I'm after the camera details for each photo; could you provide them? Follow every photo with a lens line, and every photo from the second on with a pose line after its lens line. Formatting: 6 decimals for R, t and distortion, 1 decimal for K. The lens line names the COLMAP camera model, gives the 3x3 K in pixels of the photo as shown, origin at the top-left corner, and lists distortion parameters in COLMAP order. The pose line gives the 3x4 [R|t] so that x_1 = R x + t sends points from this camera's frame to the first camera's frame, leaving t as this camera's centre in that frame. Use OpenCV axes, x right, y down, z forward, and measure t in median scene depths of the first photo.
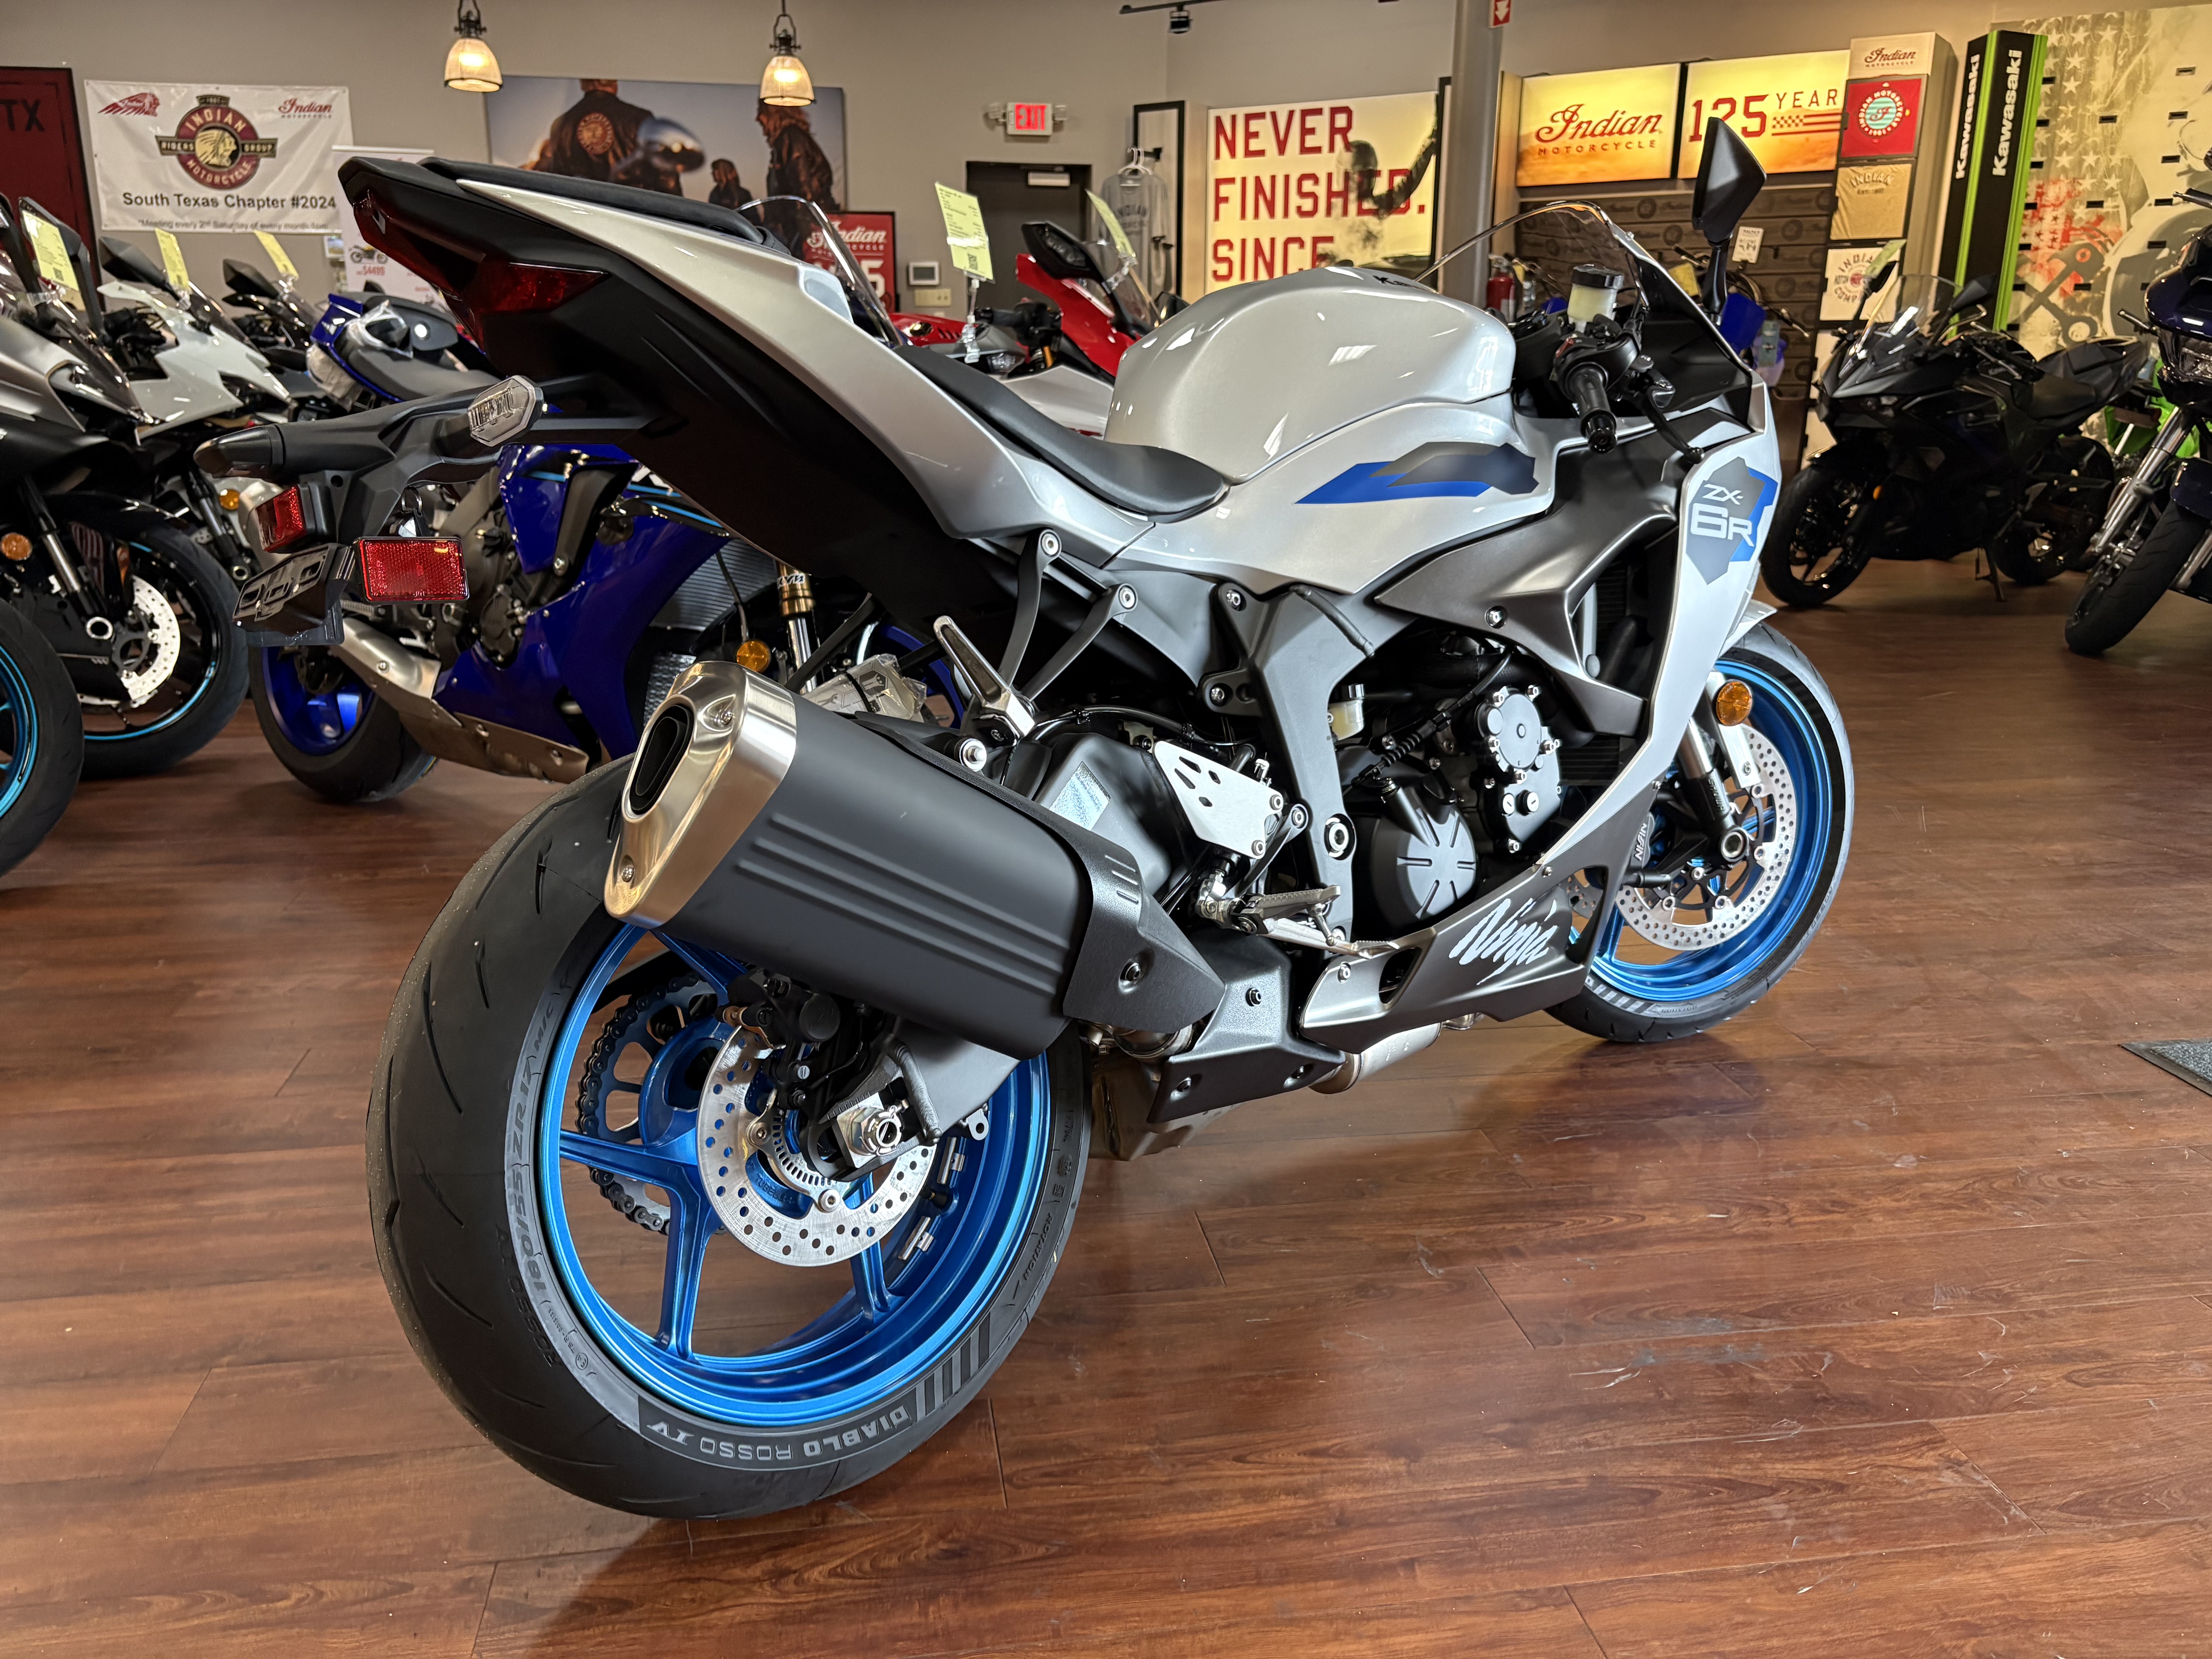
lens RADIAL K [[1774.0, 0, 1106.0], [0, 1774.0, 829.5], [0, 0, 1]] dist [0.002239, -0.006463]
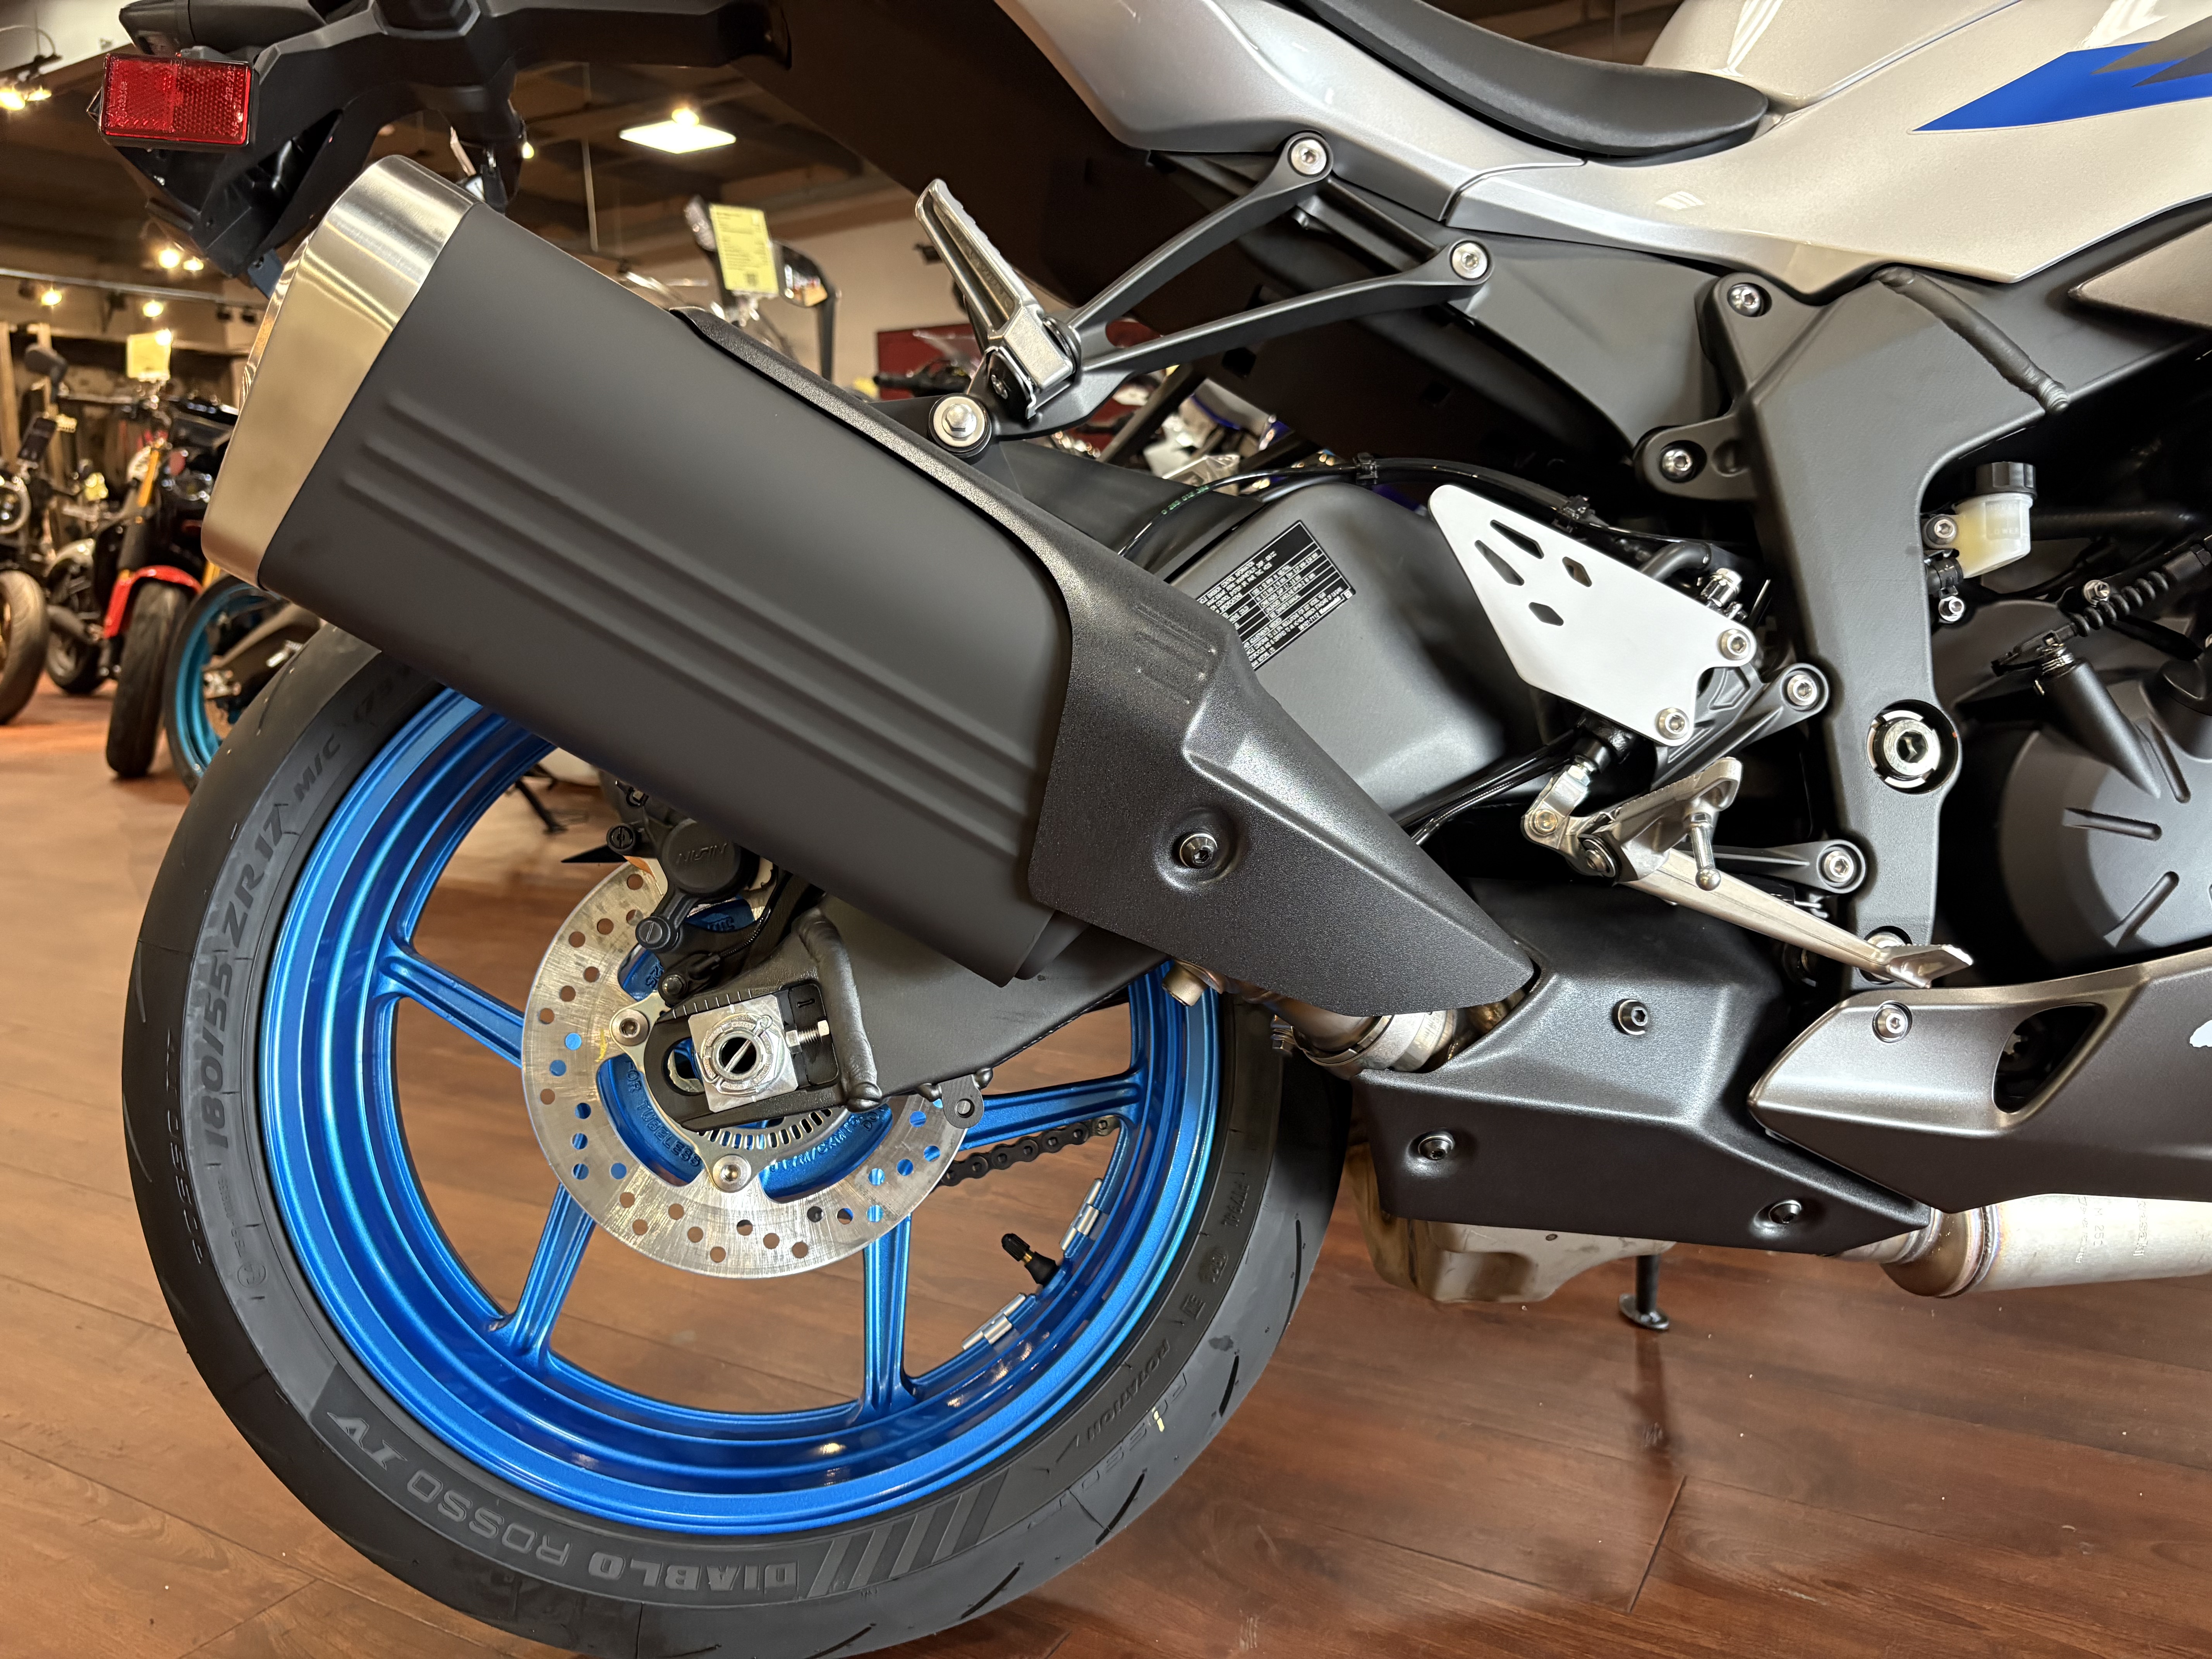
lens RADIAL K [[1639.3, 0, 1106.0], [0, 1639.3, 829.5], [0, 0, 1]] dist [0.000732, -0.001786]
pose [[0.783722, 0.085380, -0.615215, 0.242849], [-0.155931, 0.985831, -0.061827, 0.091804], [0.601219, 0.144386, 0.785931, 0.519233]]
